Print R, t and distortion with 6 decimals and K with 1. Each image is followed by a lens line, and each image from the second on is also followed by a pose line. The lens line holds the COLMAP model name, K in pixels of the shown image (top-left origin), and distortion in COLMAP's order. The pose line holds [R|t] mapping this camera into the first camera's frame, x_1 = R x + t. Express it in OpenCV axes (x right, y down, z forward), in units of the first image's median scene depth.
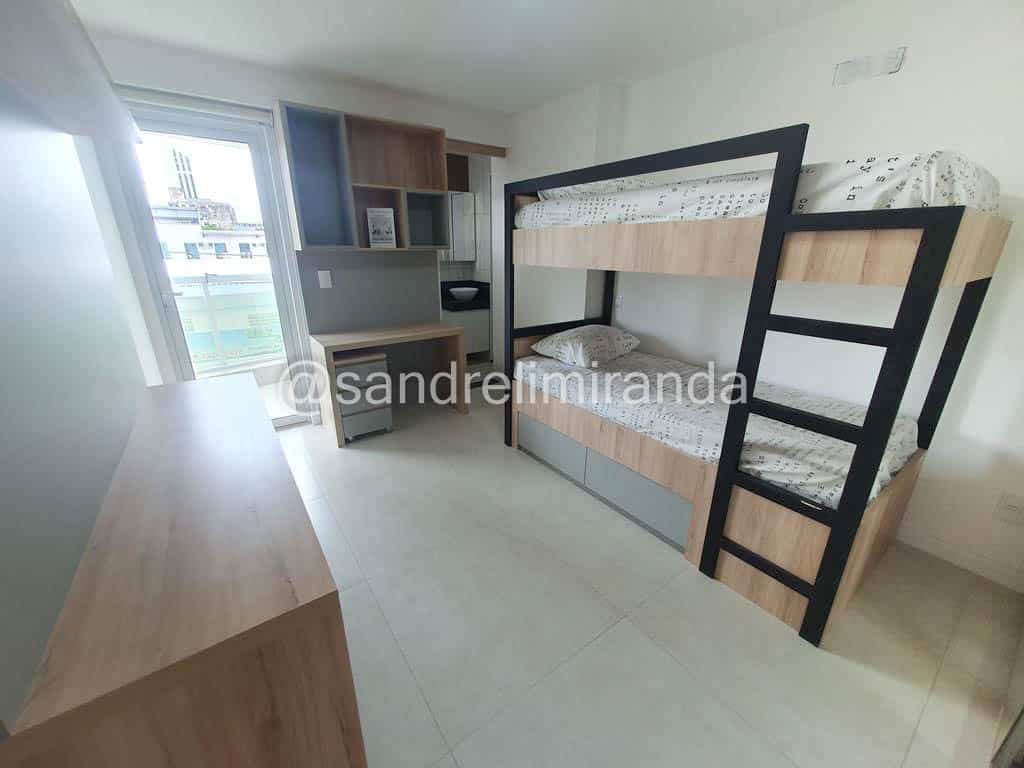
lens RADIAL K [[404.1, 0, 508.8], [0, 404.1, 379.4], [0, 0, 1]] dist [-0.001154, -0.000126]
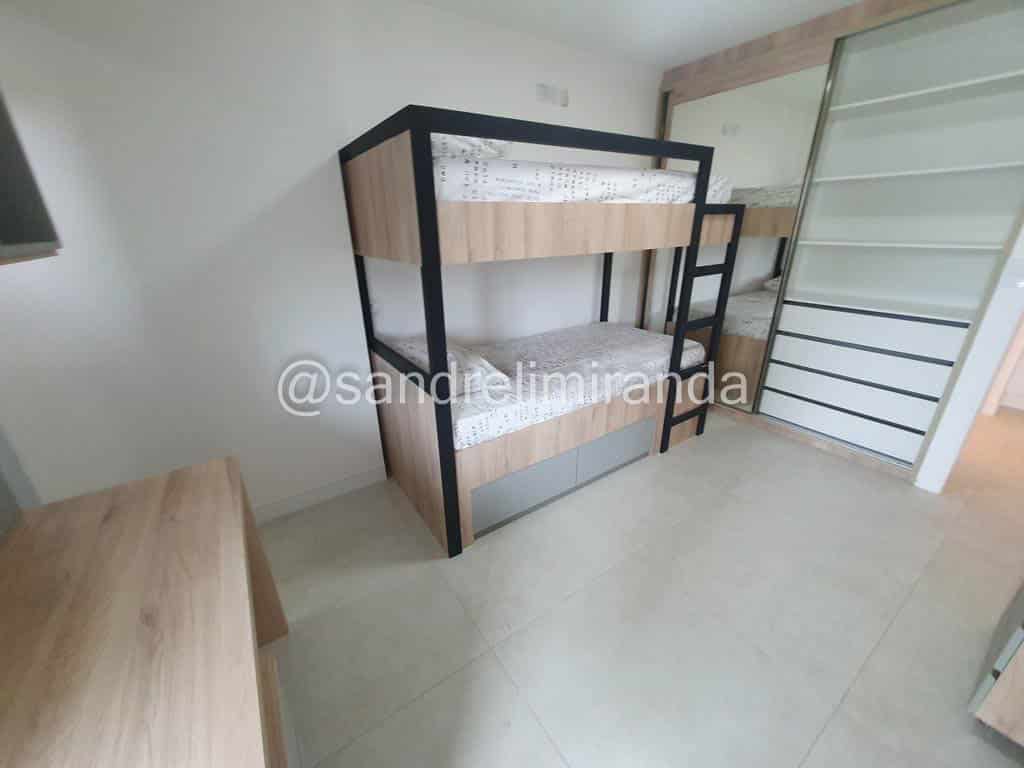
lens RADIAL K [[404.1, 0, 509.7], [0, 404.1, 388.7], [0, 0, 1]] dist [-0.001154, -0.000126]
pose [[0.021951, -0.372189, 0.927897, -0.750467], [0.336530, 0.876710, 0.343696, -0.387473], [-0.941417, 0.304721, 0.144497, 1.160991]]
